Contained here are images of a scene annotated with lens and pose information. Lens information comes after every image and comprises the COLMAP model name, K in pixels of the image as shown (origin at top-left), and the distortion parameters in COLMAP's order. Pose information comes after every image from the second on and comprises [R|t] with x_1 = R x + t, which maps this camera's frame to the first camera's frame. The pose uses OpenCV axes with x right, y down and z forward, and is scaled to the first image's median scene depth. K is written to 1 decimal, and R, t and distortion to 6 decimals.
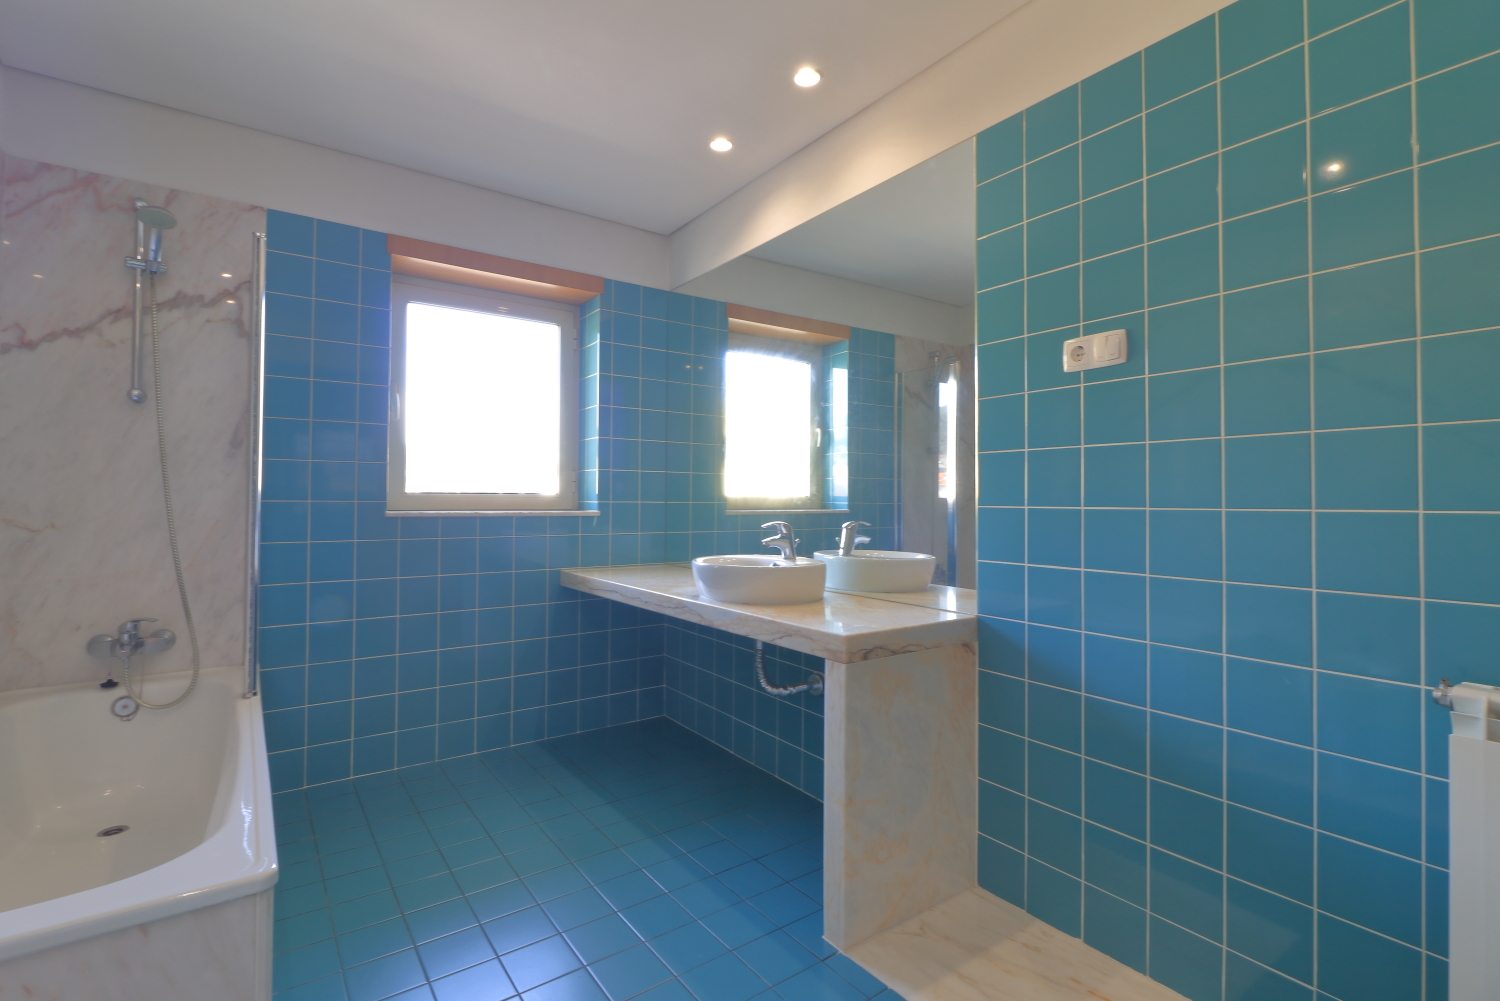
lens RADIAL K [[688.6, 0, 745.2], [0, 688.6, 494.4], [0, 0, 1]] dist [0.002361, -0.004701]
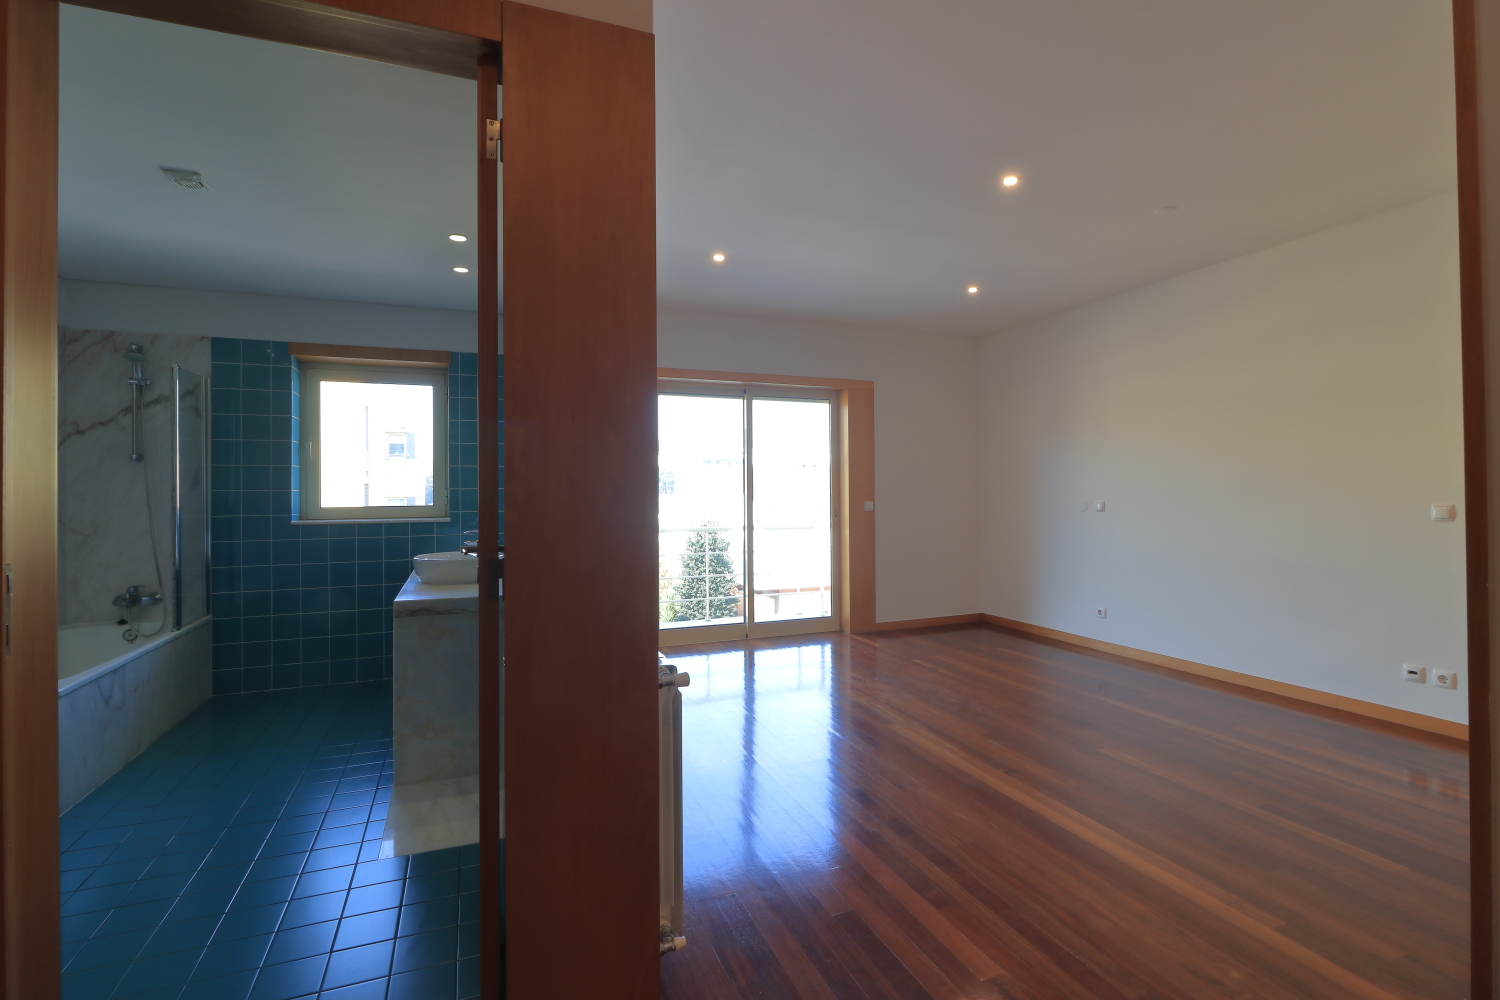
lens RADIAL K [[688.6, 0, 728.3], [0, 688.6, 495.2], [0, 0, 1]] dist [0.002361, -0.004701]
pose [[0.968571, -0.012556, -0.248422, 0.996113], [0.015377, 0.999837, 0.009418, -0.041595], [0.248263, -0.012942, 0.968606, -0.312346]]
